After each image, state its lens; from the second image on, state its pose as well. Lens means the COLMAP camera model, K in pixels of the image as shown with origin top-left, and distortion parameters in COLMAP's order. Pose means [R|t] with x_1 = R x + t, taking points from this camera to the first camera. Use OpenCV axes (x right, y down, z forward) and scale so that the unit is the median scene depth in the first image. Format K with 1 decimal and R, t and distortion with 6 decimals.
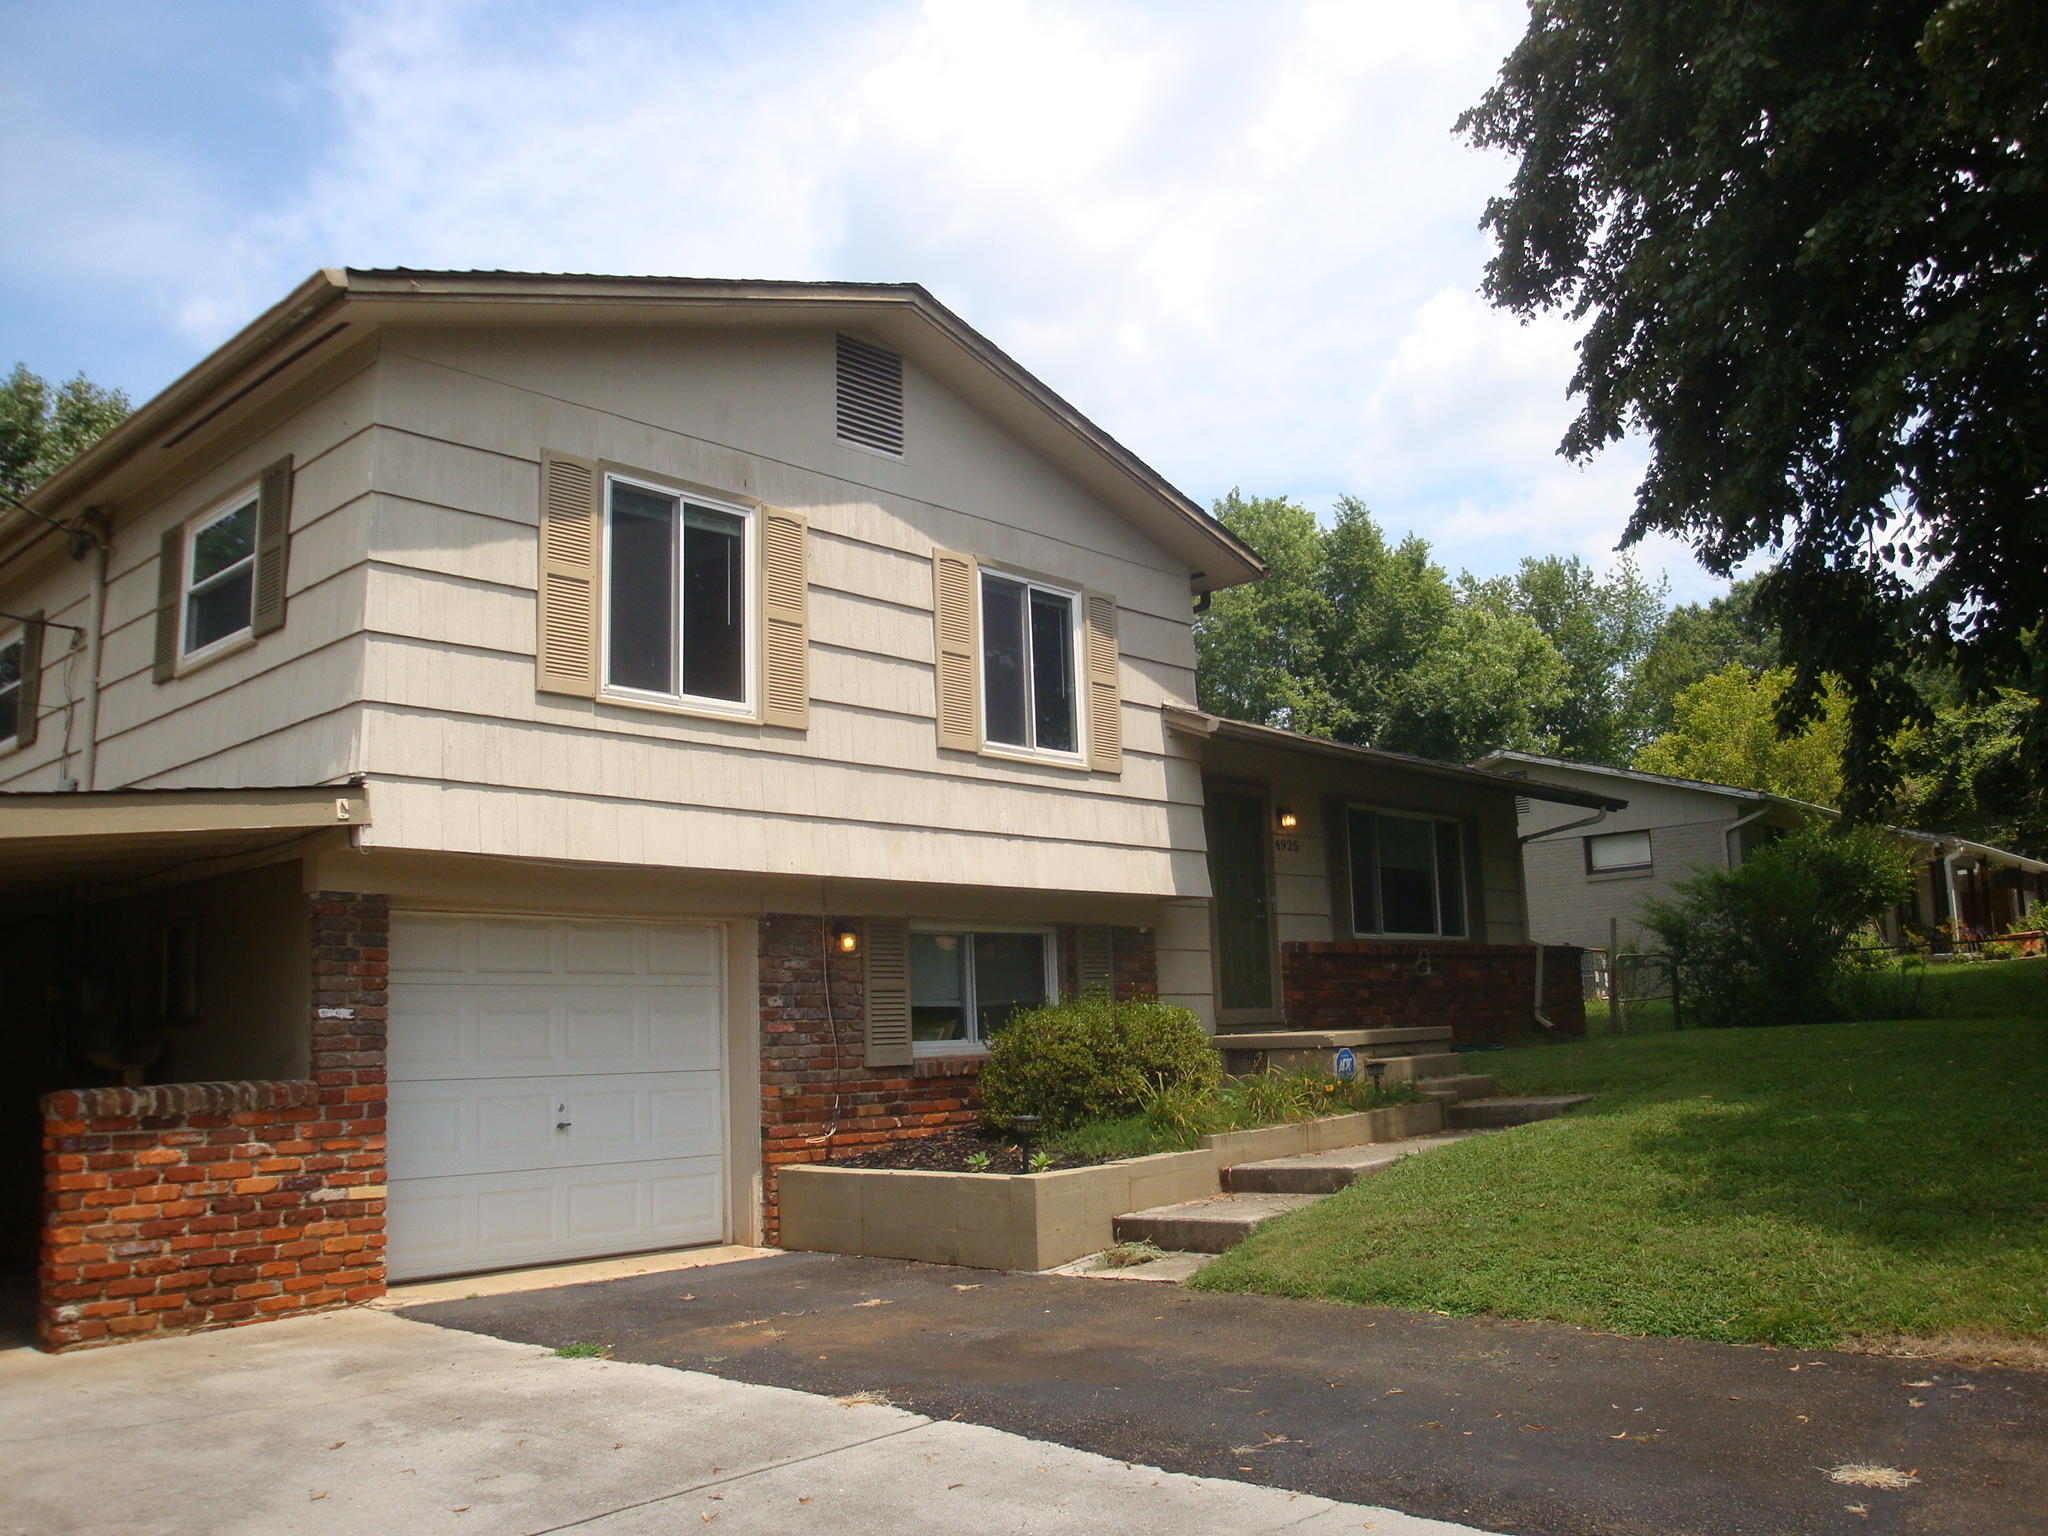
lens RADIAL K [[1696.6, 0, 1037.4], [0, 1696.6, 752.0], [0, 0, 1]] dist [-0.159390, 0.128751]
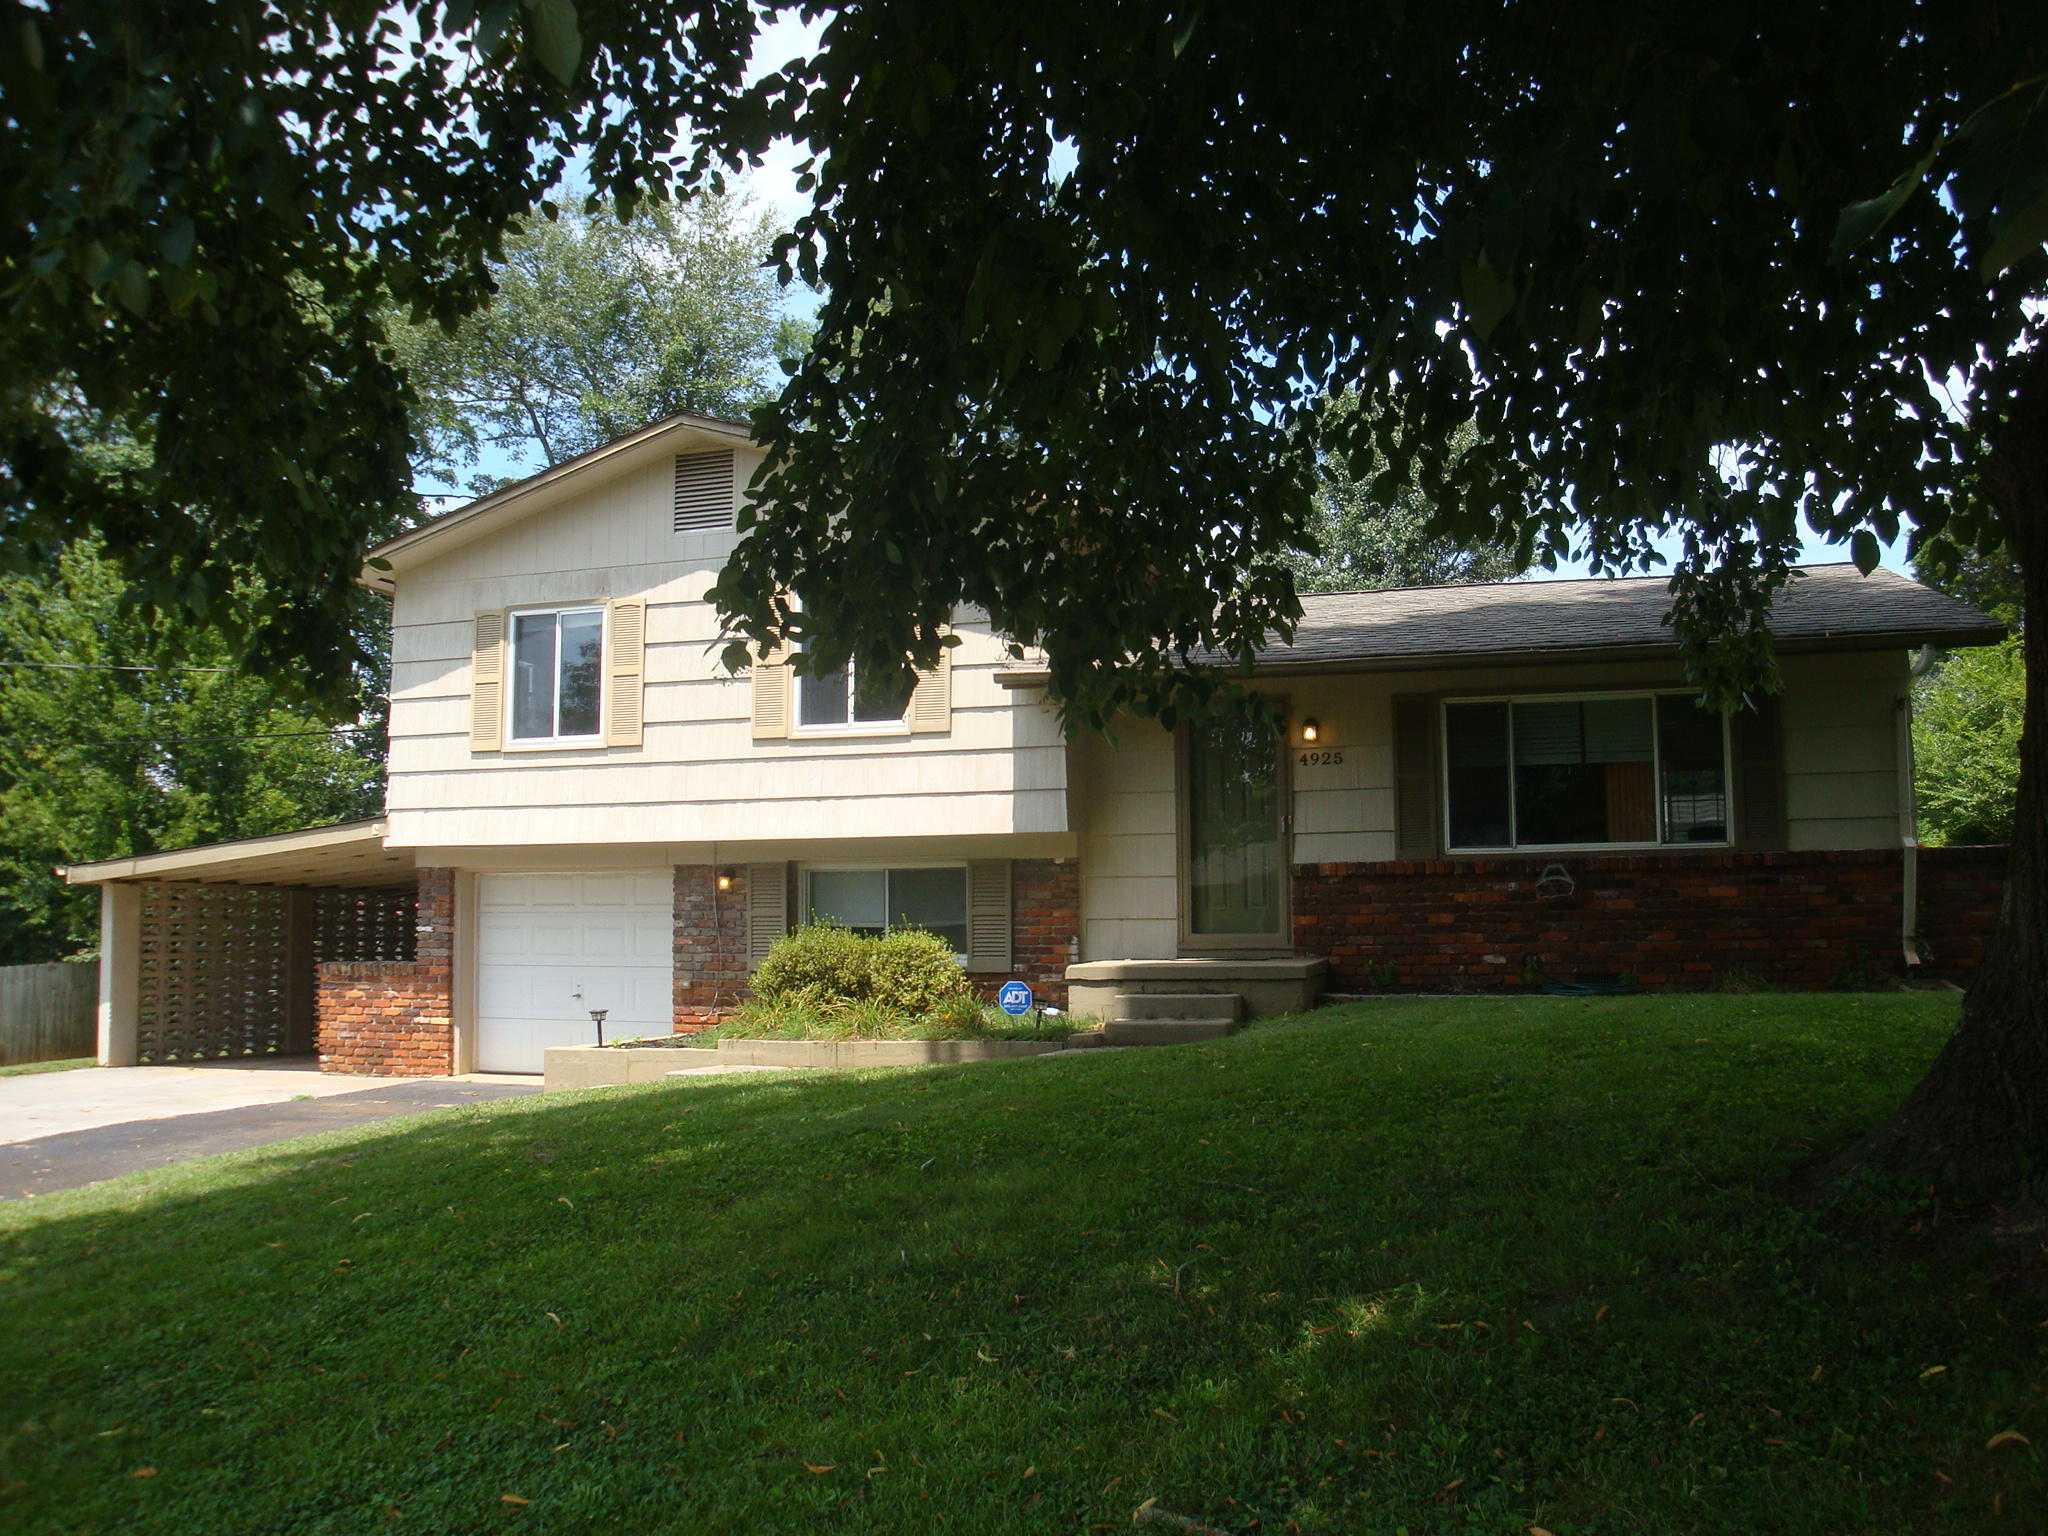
lens RADIAL K [[1696.6, 0, 1025.1], [0, 1696.6, 763.0], [0, 0, 1]] dist [-0.159390, 0.128751]
pose [[0.411061, -0.054420, -0.909982, 1.341911], [0.141244, 0.989964, 0.004600, 0.043622], [0.900599, -0.130421, 0.414622, 0.678341]]
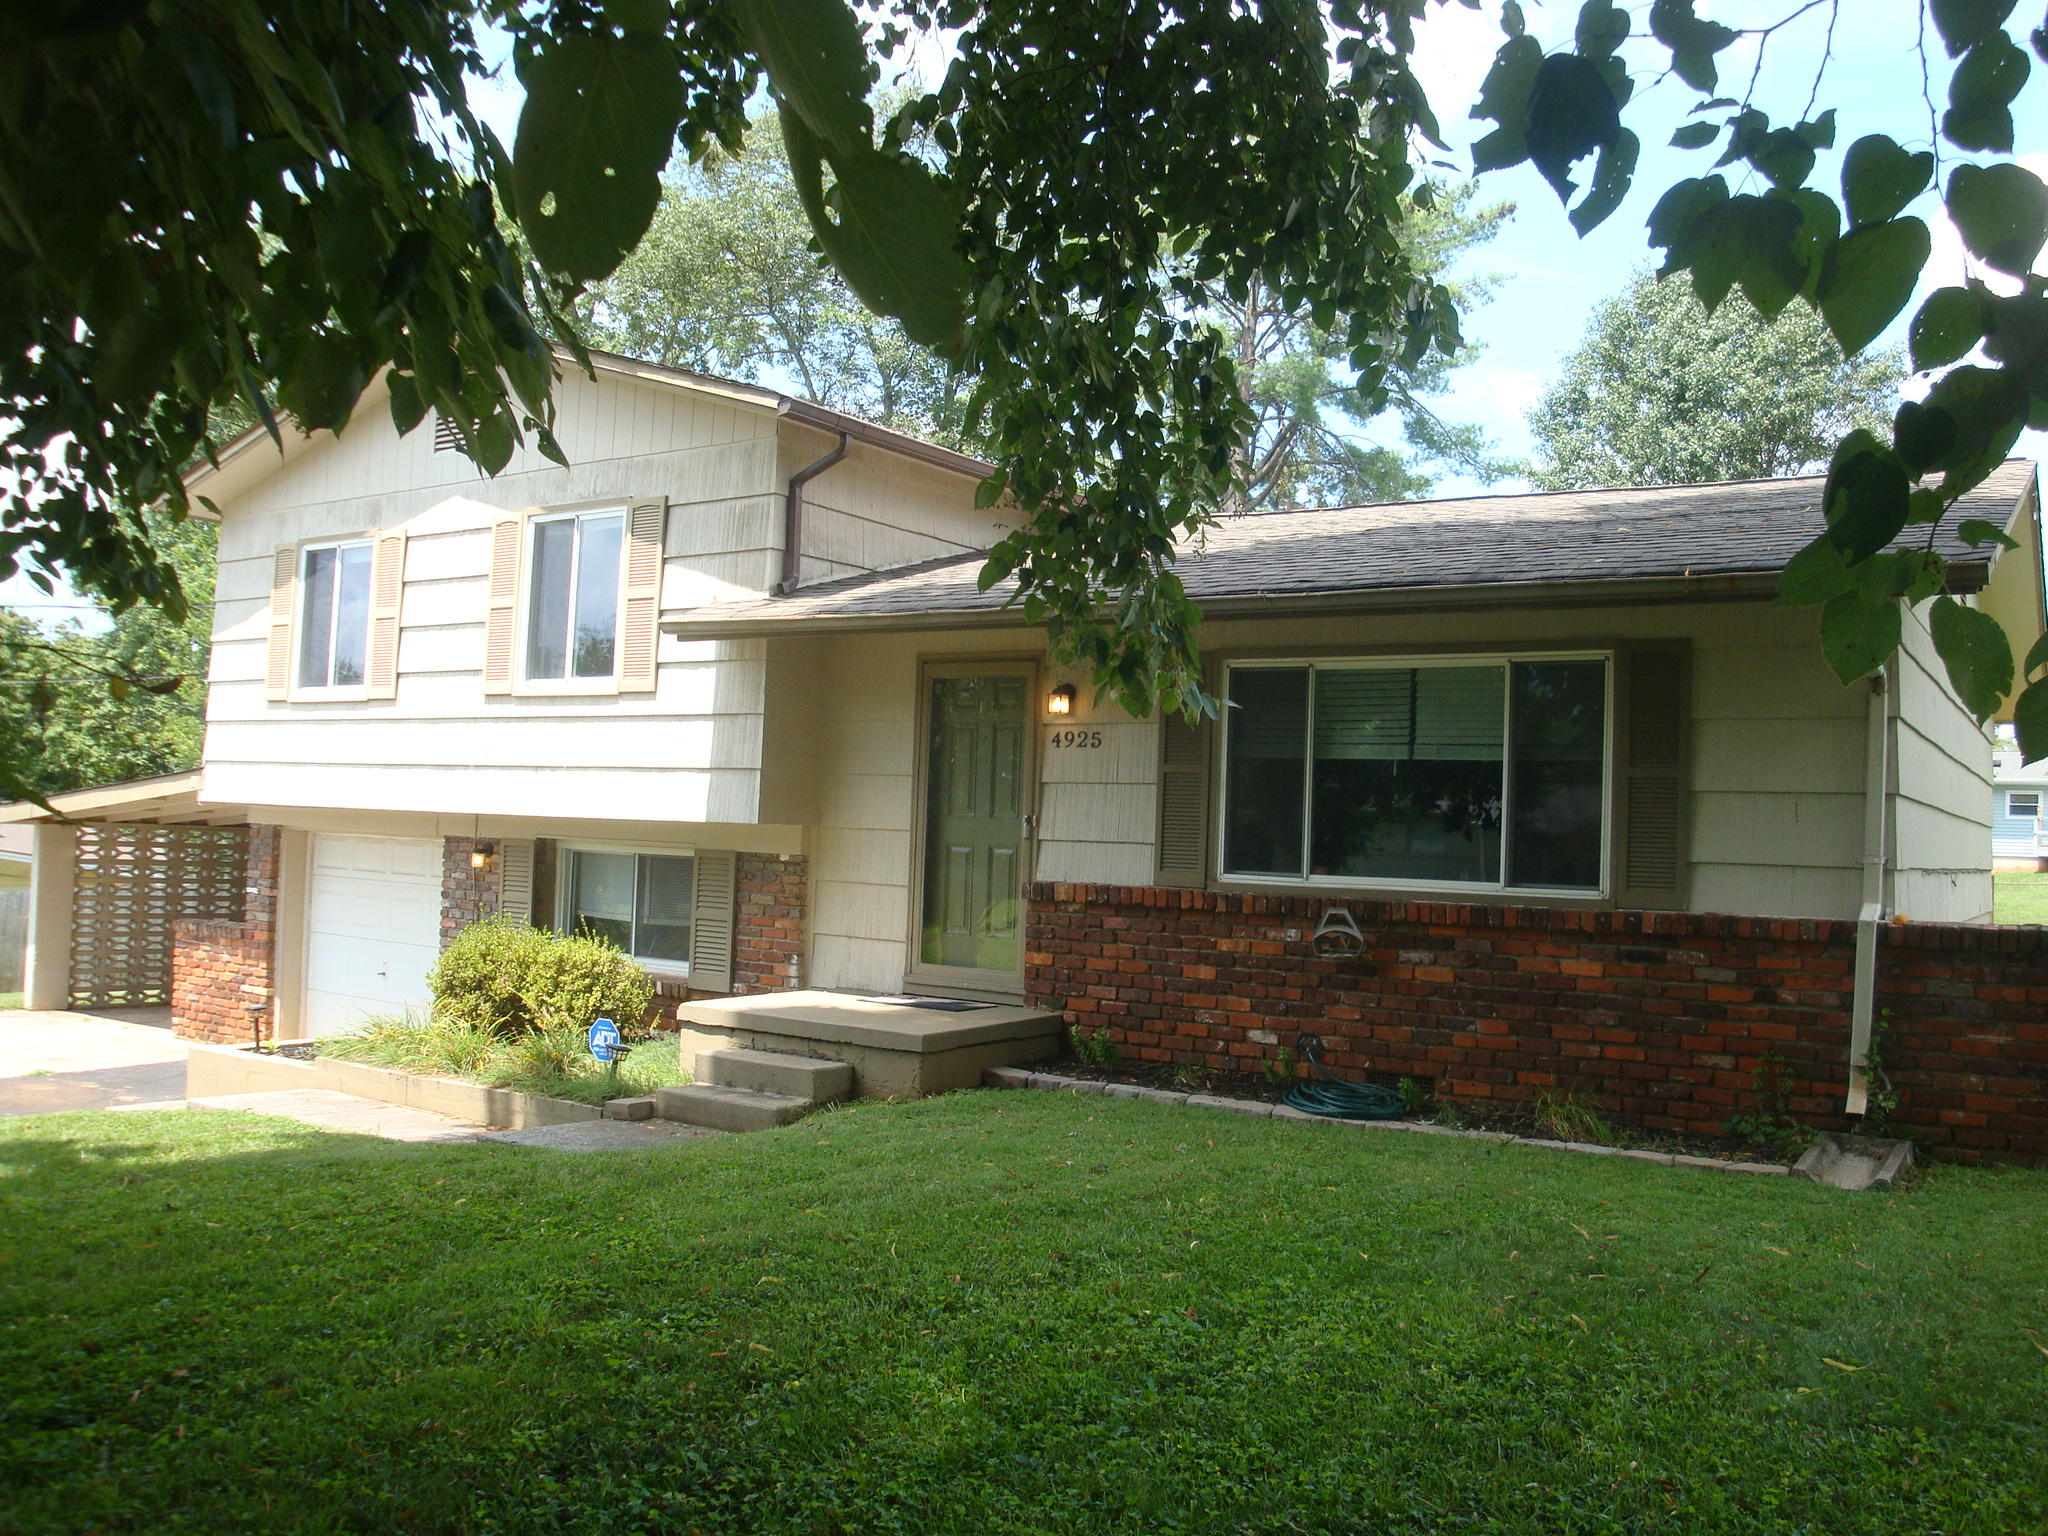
lens RADIAL K [[1696.6, 0, 1029.9], [0, 1696.6, 763.9], [0, 0, 1]] dist [-0.159390, 0.128751]
pose [[0.141256, -0.001381, -0.989972, 1.189448], [0.119572, 0.992702, 0.015677, 0.075242], [0.982725, -0.120587, 0.140390, 1.281924]]
